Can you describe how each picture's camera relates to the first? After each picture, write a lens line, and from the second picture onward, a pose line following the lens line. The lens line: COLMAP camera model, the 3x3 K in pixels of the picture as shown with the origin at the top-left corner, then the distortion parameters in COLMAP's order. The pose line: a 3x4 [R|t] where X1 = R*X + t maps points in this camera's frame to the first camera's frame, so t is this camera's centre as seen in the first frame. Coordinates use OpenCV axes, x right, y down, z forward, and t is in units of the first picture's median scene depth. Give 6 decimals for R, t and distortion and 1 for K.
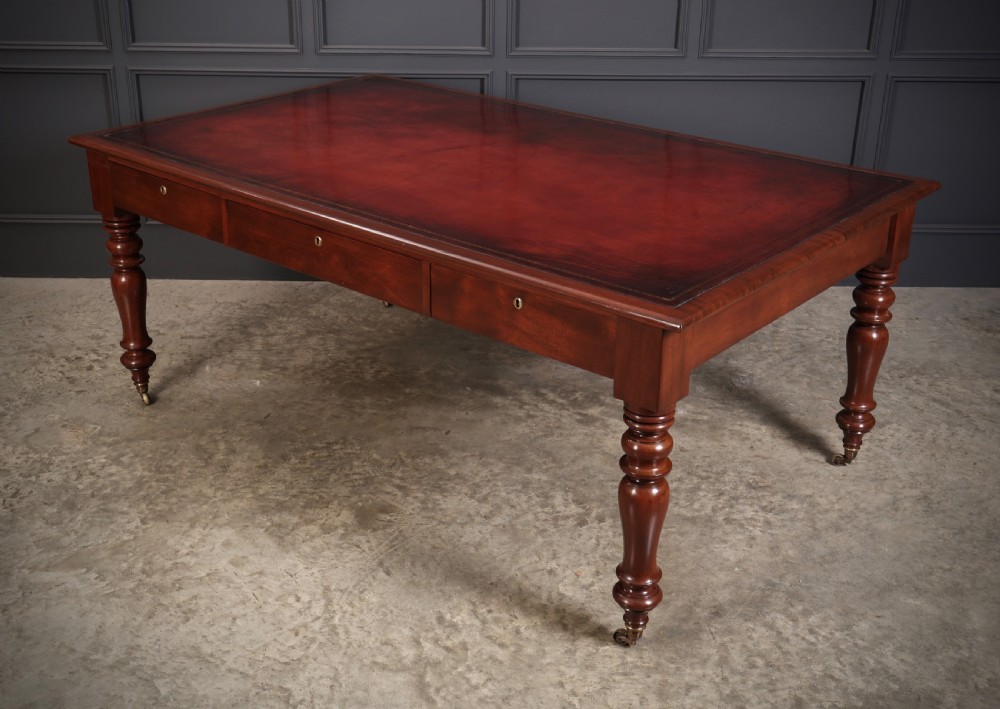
lens RADIAL K [[1213.6, 0, 475.4], [0, 1213.6, 354.5], [0, 0, 1]] dist [-0.003541, 0.003546]
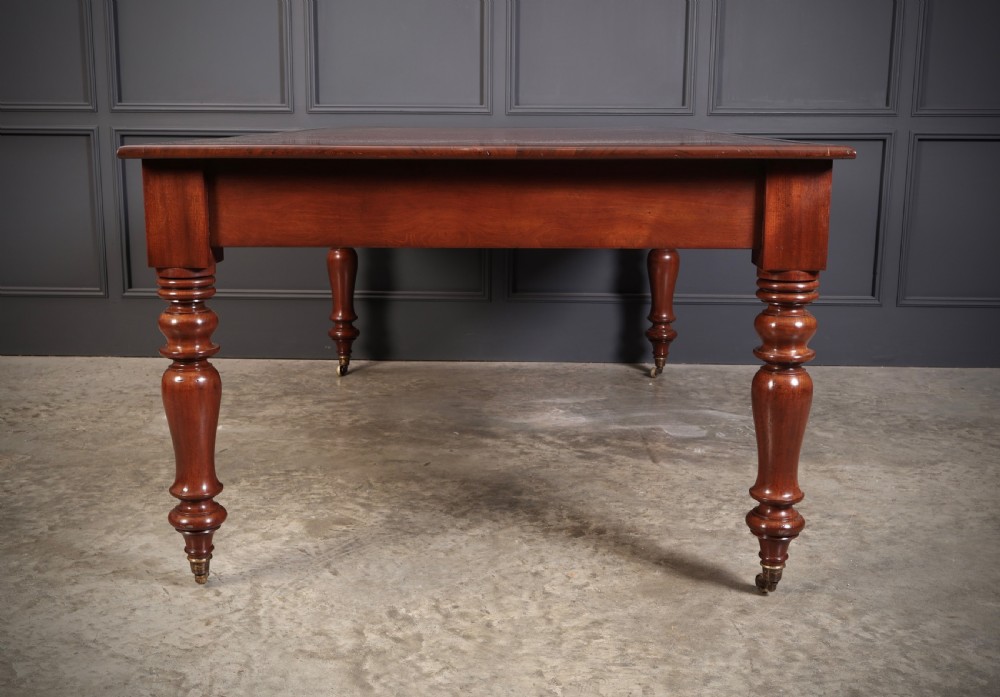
lens RADIAL K [[1173.5, 0, 481.6], [0, 1173.5, 352.6], [0, 0, 1]] dist [0.007278, -0.013266]
pose [[0.999637, 0.002616, -0.026826, 0.042657], [-0.008436, 0.975638, -0.219223, 0.189656], [0.025599, 0.219370, 0.975306, 0.187495]]
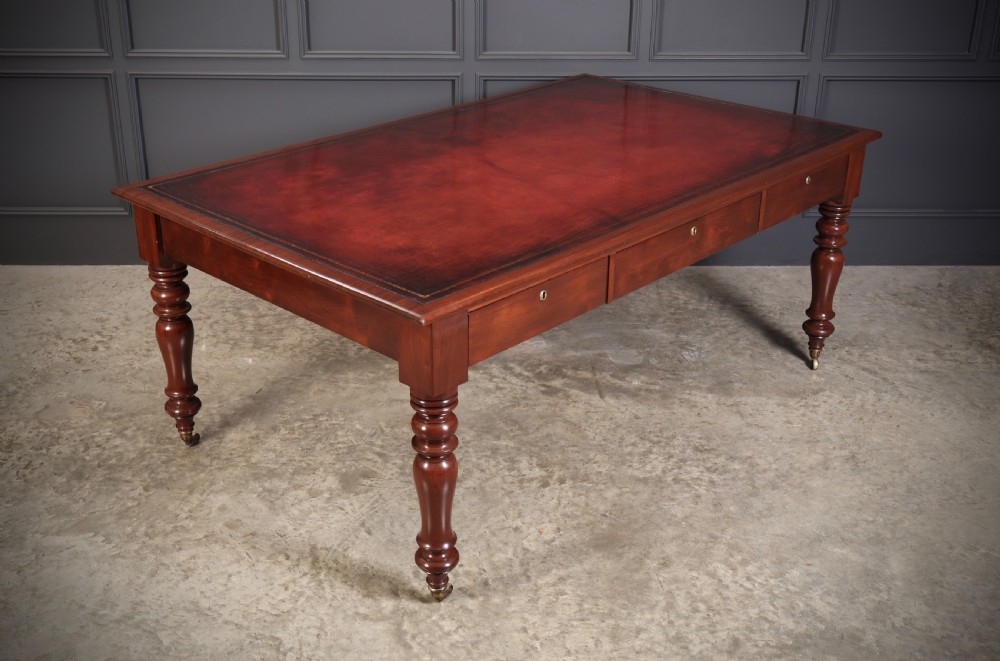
lens RADIAL K [[1143.4, 0, 487.4], [0, 1143.4, 316.2], [0, 0, 1]] dist [-0.005502, -0.004554]
pose [[0.999616, -0.010586, 0.025596, 0.010077], [0.010836, 0.999895, -0.009635, -0.005220], [-0.025491, 0.009909, 0.999626, -0.041595]]
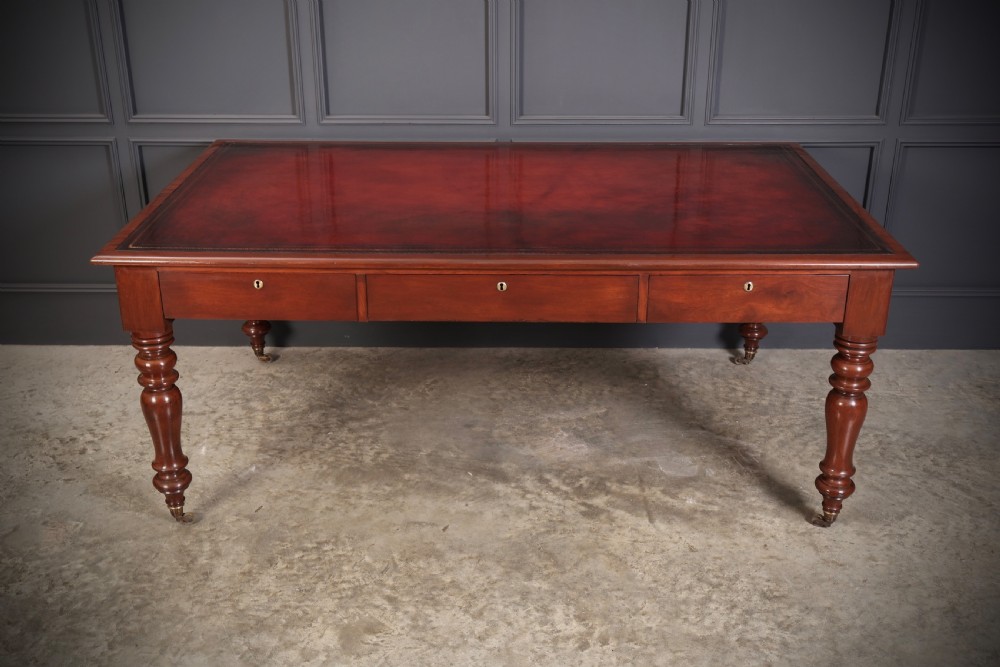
lens RADIAL K [[1064.9, 0, 502.2], [0, 1064.9, 332.3], [0, 0, 1]] dist [-0.003299, -0.004129]
pose [[0.999948, -0.005710, -0.008445, 0.033322], [0.005592, 0.999887, -0.013951, -0.087098], [0.008524, 0.013903, 0.999867, 0.180835]]
